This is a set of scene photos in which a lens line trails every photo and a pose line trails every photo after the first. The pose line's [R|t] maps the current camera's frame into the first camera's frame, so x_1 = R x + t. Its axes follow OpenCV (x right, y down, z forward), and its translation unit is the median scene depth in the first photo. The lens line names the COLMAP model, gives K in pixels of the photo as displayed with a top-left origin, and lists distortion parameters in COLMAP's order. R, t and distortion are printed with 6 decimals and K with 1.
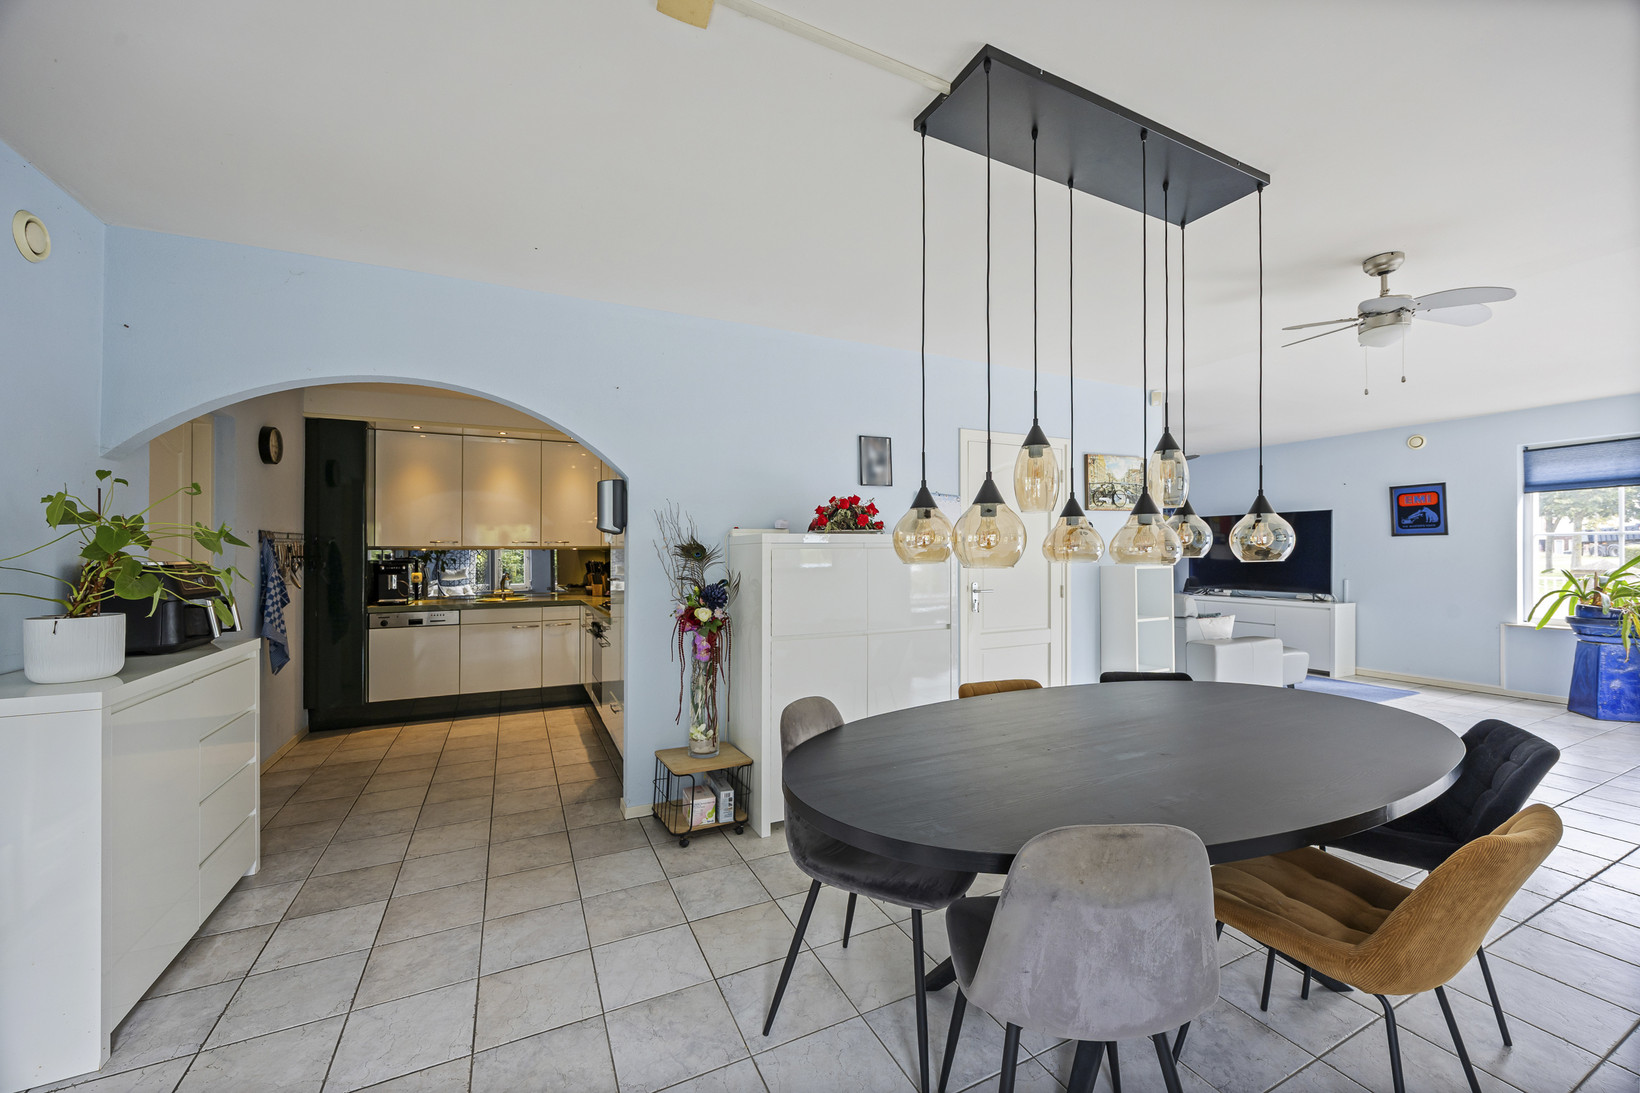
lens RADIAL K [[624.9, 0, 819.2], [0, 624.9, 547.2], [0, 0, 1]] dist [-0.001035, -0.000093]
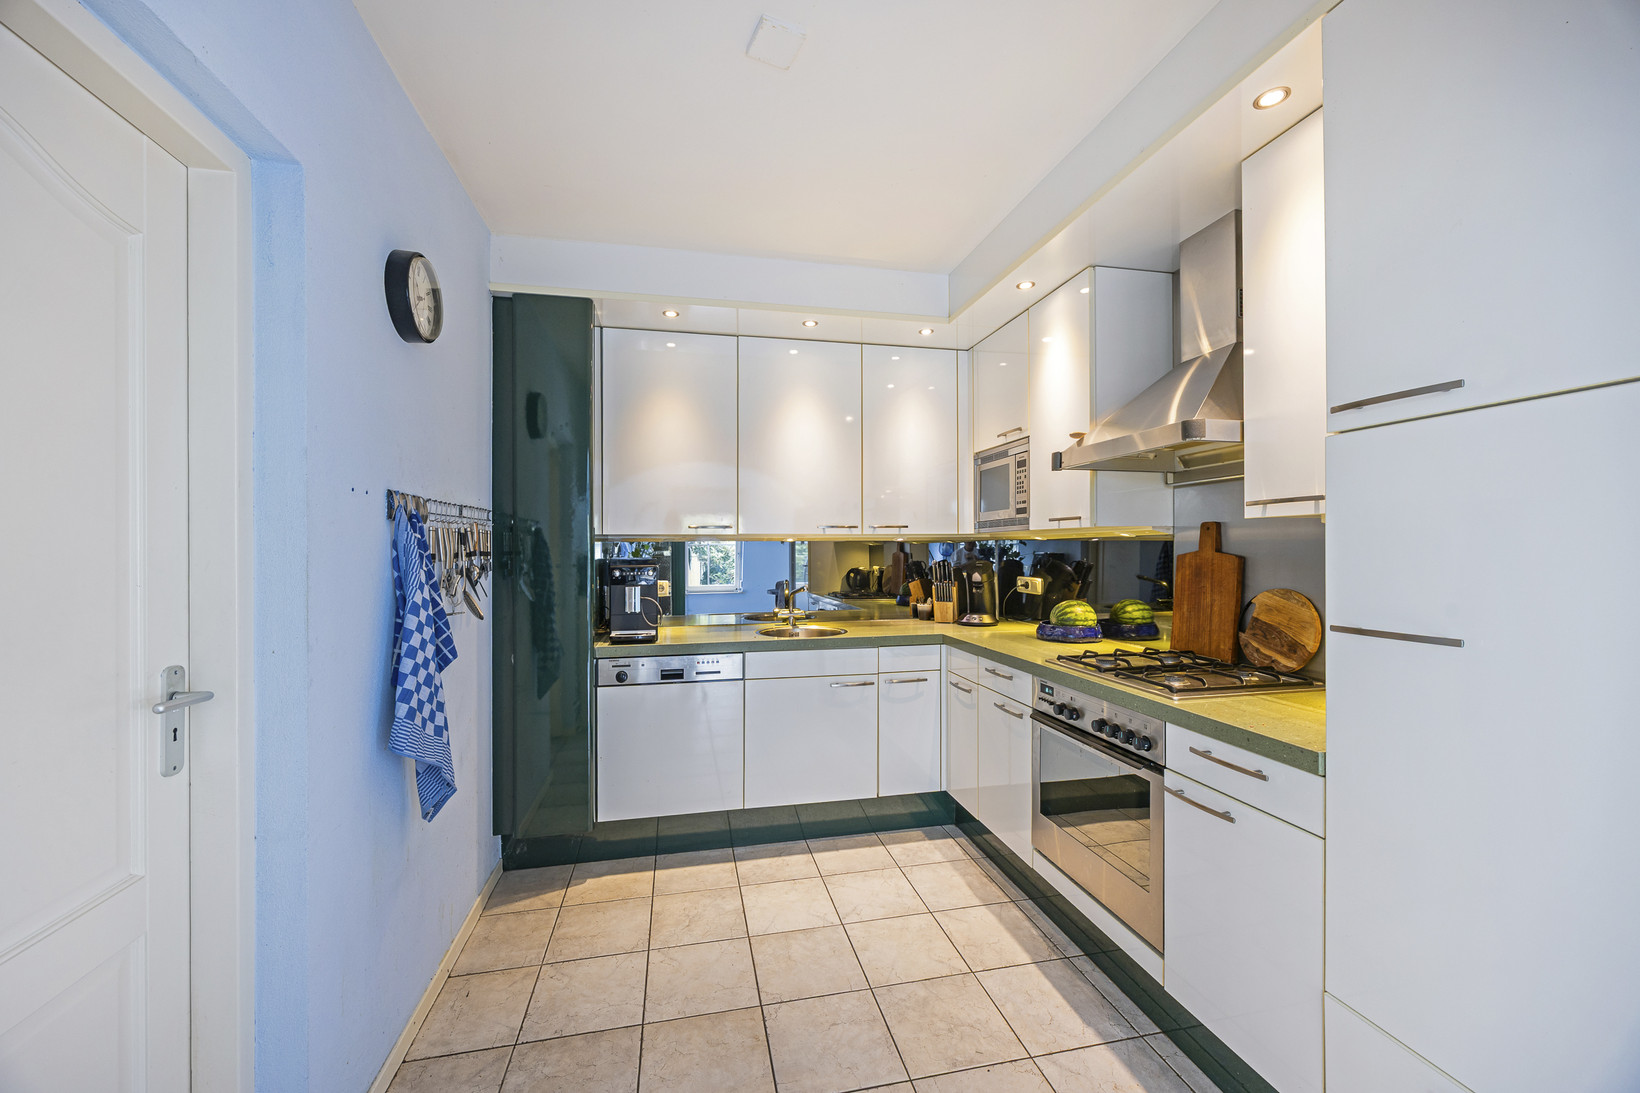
lens RADIAL K [[624.9, 0, 812.1], [0, 624.9, 544.7], [0, 0, 1]] dist [-0.001035, -0.000093]
pose [[0.970332, -0.004235, -0.241738, -0.447930], [0.005216, 0.999981, 0.003419, 0.007859], [0.241718, -0.004578, 0.970336, 0.570256]]
